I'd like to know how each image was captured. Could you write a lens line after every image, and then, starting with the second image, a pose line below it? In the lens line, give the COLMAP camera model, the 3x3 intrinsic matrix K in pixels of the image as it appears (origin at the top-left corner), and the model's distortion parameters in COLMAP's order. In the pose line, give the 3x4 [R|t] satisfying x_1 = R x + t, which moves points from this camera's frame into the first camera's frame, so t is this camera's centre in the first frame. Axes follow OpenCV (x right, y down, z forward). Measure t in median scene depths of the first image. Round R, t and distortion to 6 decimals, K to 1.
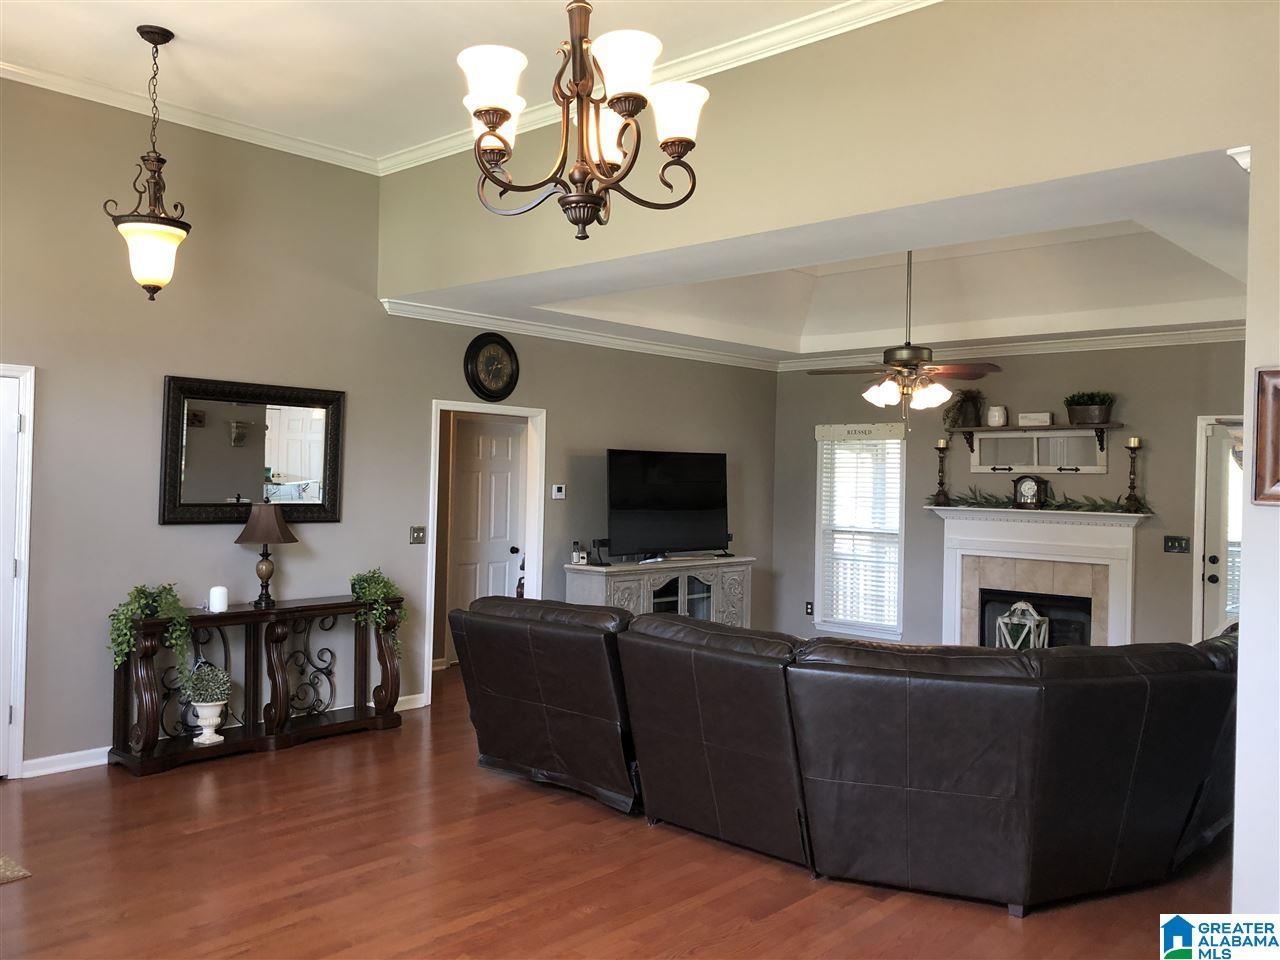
lens RADIAL K [[1042.9, 0, 637.4], [0, 1042.9, 465.6], [0, 0, 1]] dist [0.059469, -0.121950]
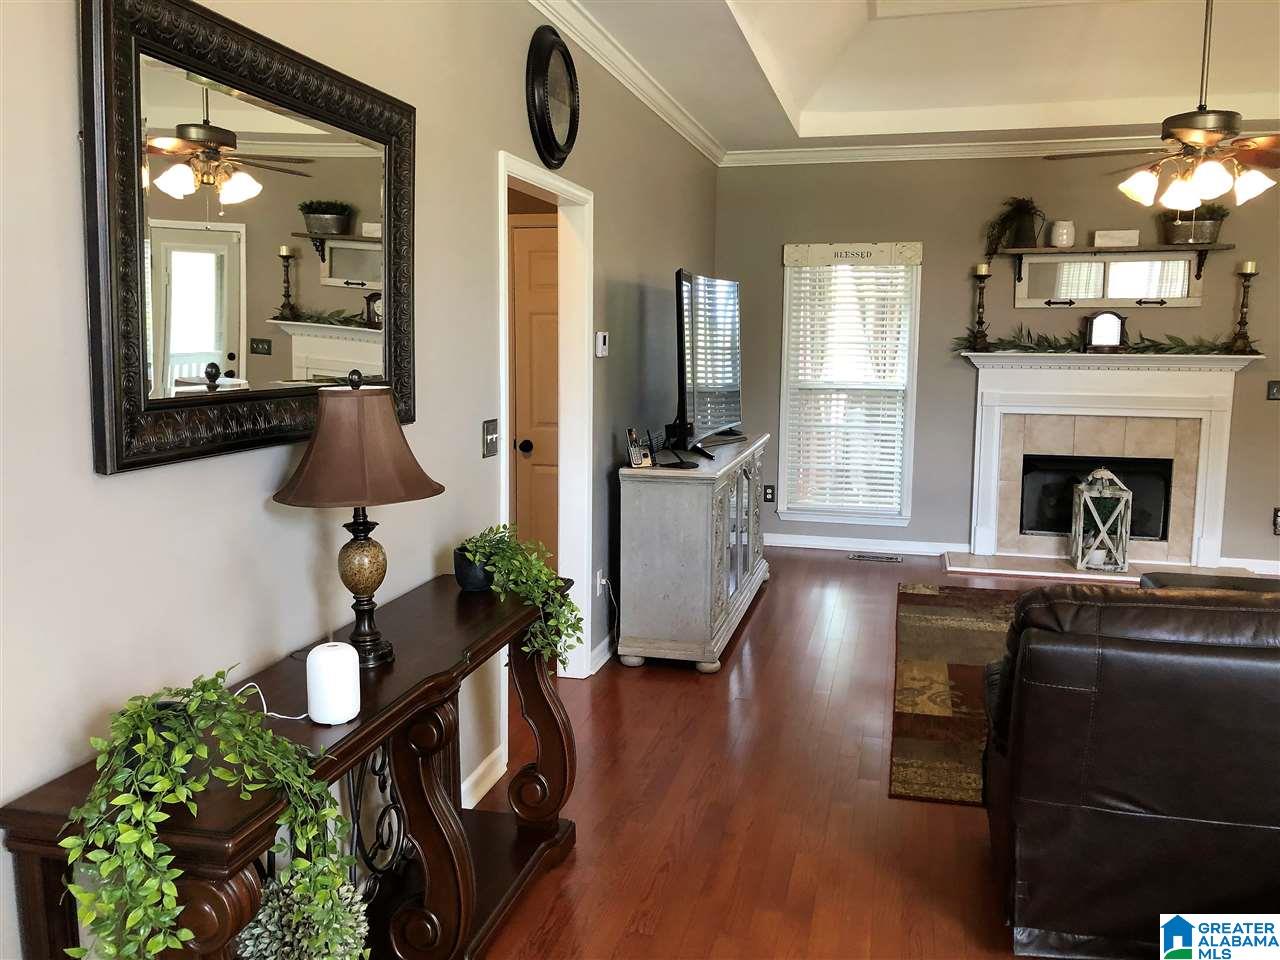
lens RADIAL K [[1061.4, 0, 638.6], [0, 1061.4, 460.4], [0, 0, 1]] dist [0.014322, 0.012964]
pose [[0.878313, -0.071911, 0.472647, -0.330596], [0.004857, 0.989914, 0.141584, 0.006028], [-0.478061, -0.122059, 0.869804, 0.463910]]
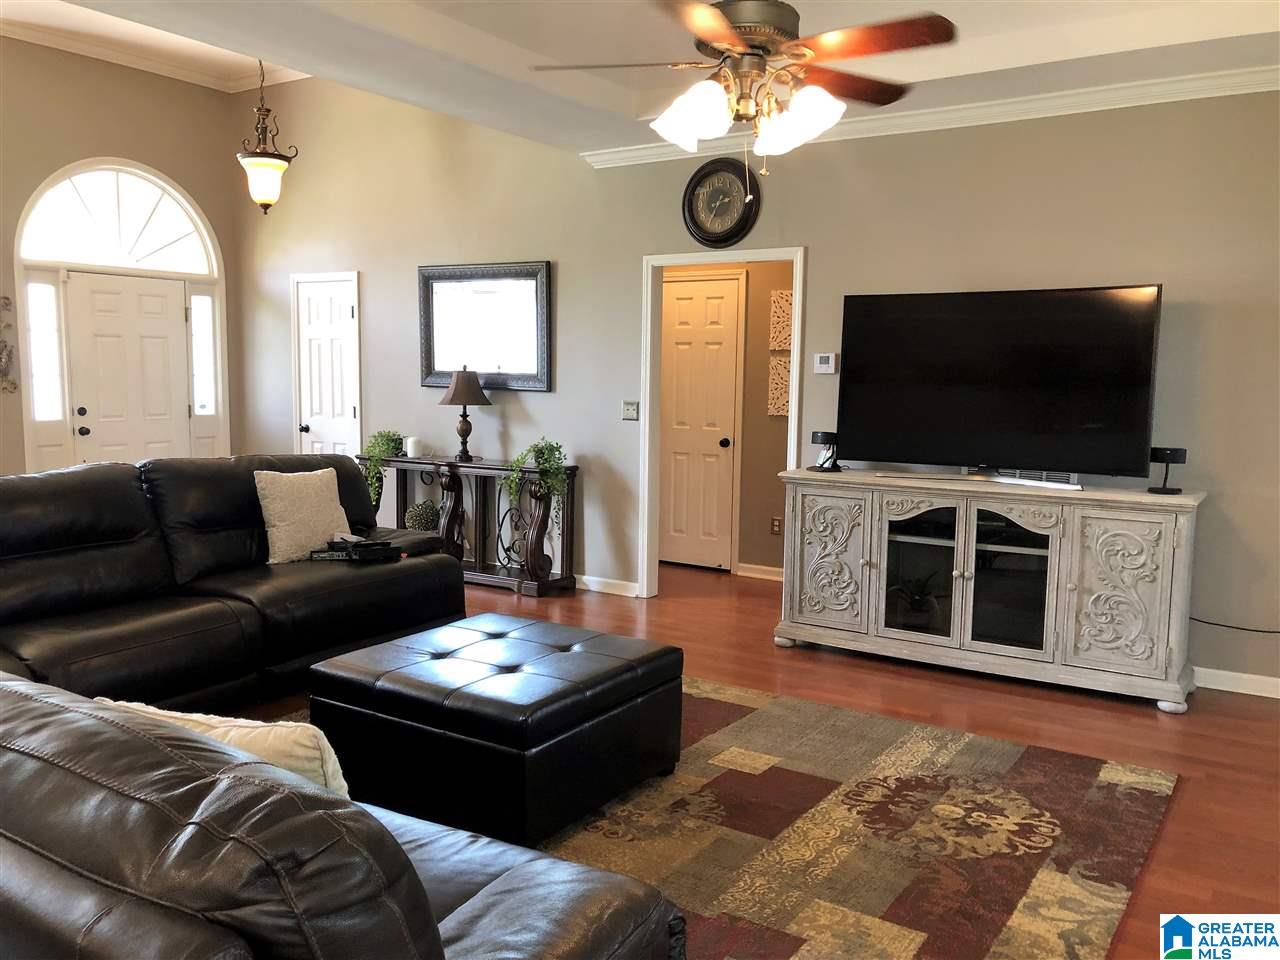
lens RADIAL K [[1042.9, 0, 637.4], [0, 1042.9, 465.6], [0, 0, 1]] dist [0.059469, -0.121950]
pose [[0.158788, 0.073861, -0.984546, 0.592082], [0.001622, 0.997177, 0.075070, 0.039951], [0.987311, -0.013517, 0.158220, 0.744010]]
